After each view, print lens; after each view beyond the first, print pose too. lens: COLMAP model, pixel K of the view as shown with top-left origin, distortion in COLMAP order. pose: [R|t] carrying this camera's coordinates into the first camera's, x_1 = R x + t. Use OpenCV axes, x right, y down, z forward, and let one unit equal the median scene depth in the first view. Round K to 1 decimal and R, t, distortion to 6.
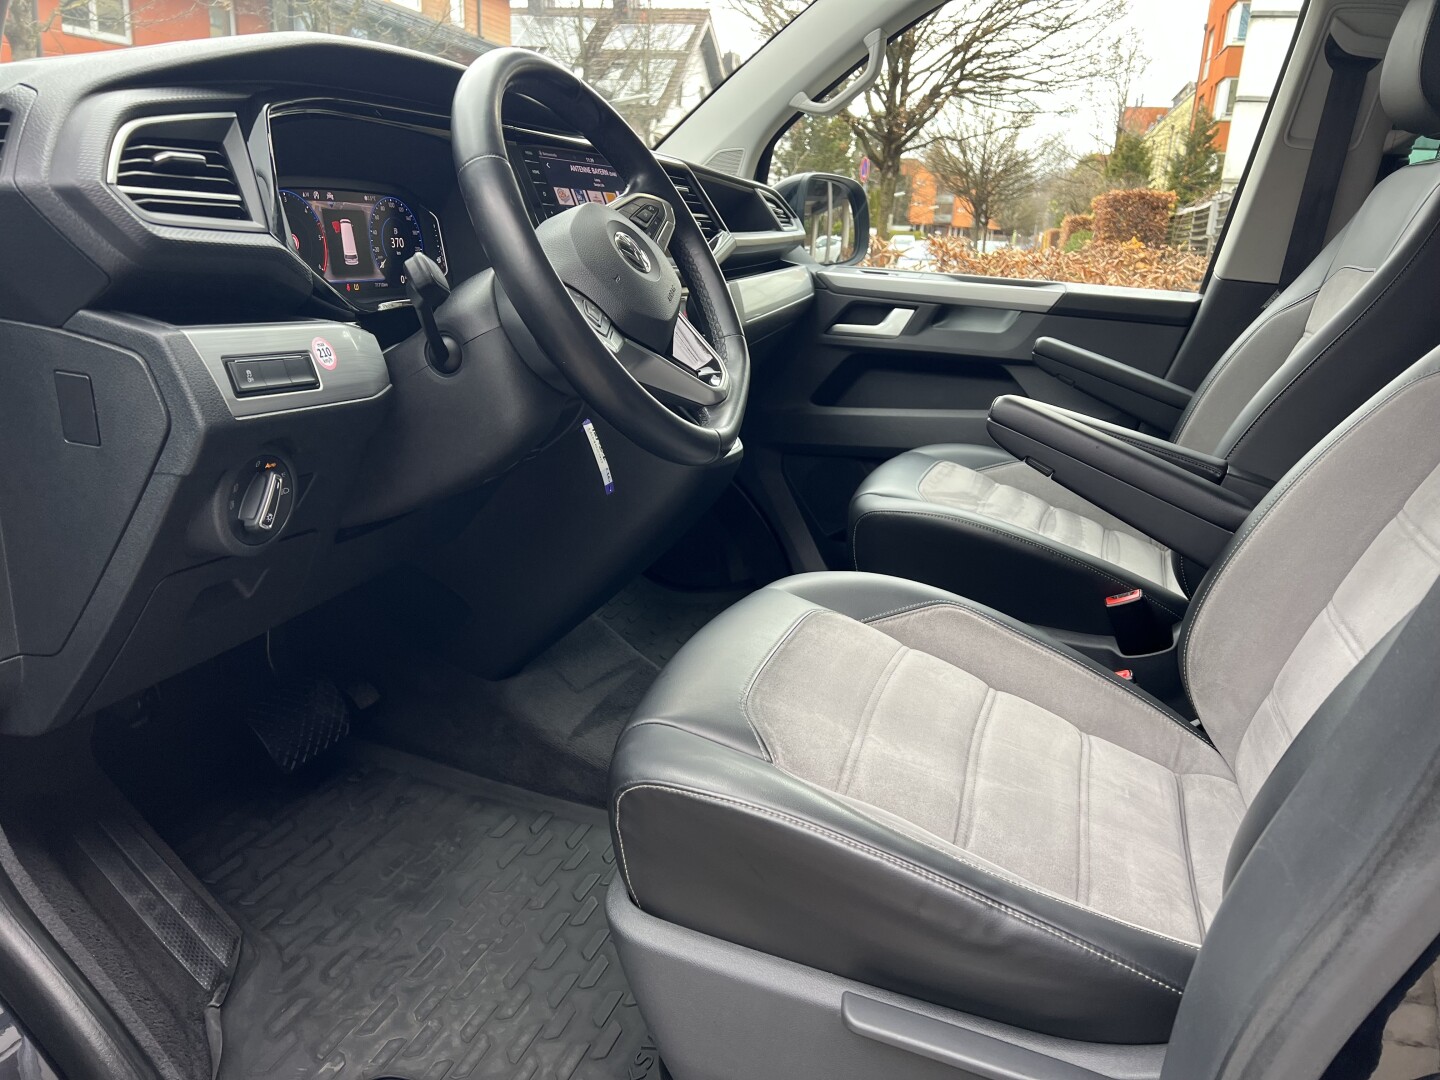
lens RADIAL K [[1084.4, 0, 719.0], [0, 1084.4, 544.3], [0, 0, 1]] dist [0.052212, -0.057334]
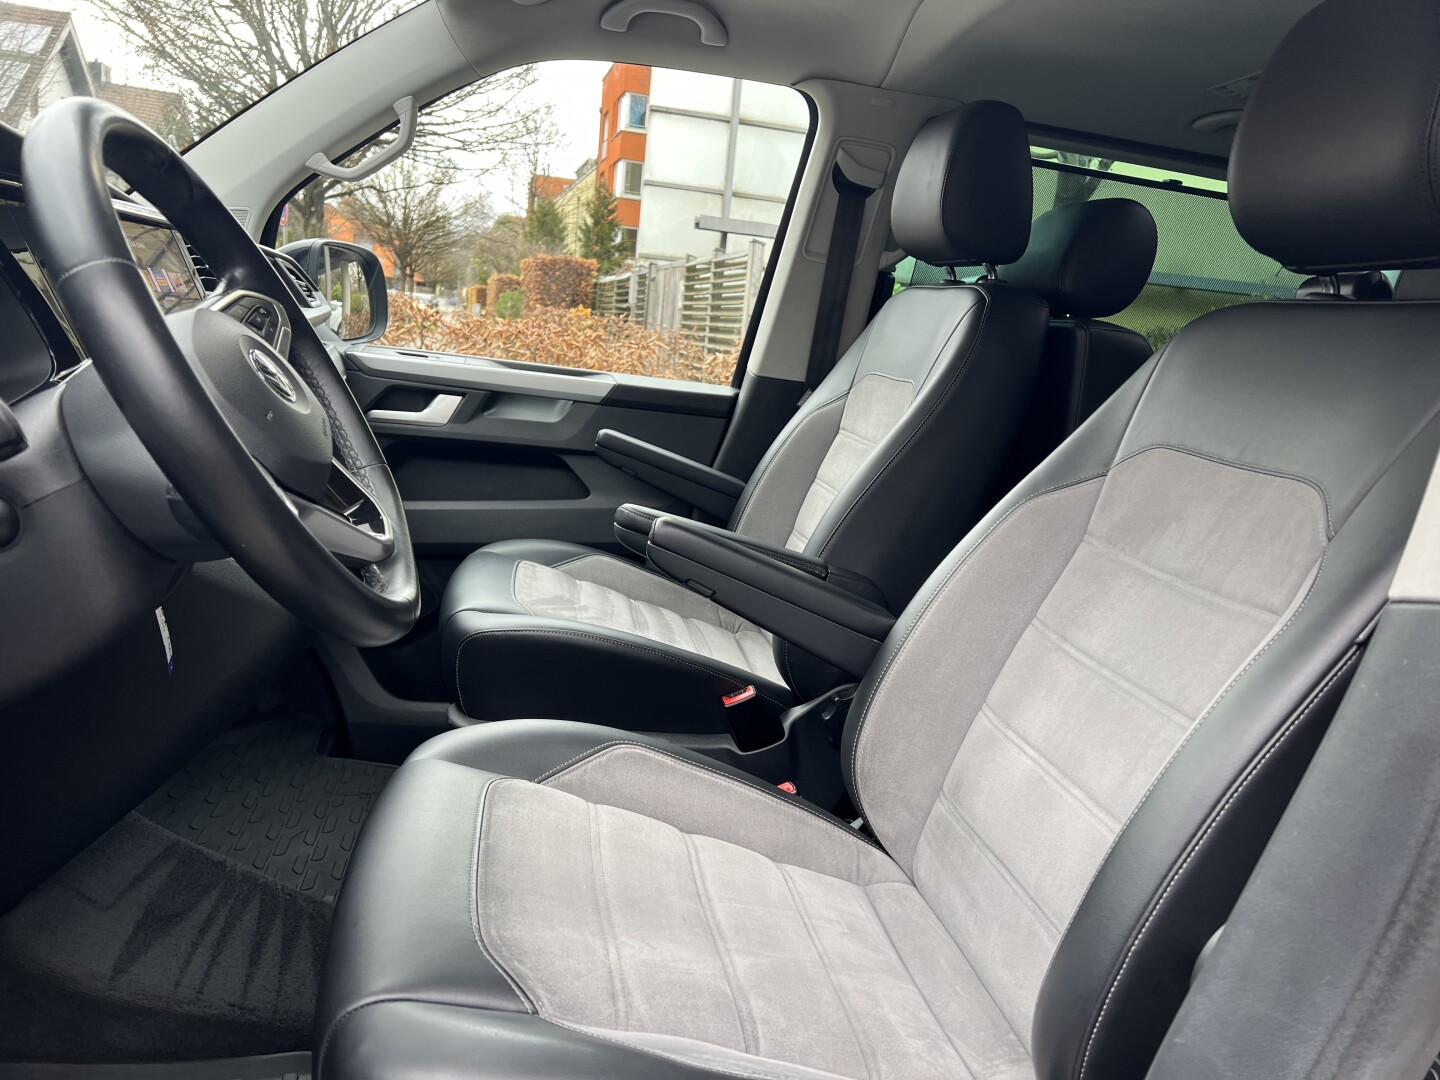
lens RADIAL K [[1078.8, 0, 698.2], [0, 1078.8, 537.6], [0, 0, 1]] dist [0.105567, -0.133161]
pose [[0.873010, -0.062371, 0.483698, -0.108941], [0.083372, 0.996275, -0.022010, -0.061784], [-0.480523, 0.059542, 0.874958, 0.101665]]
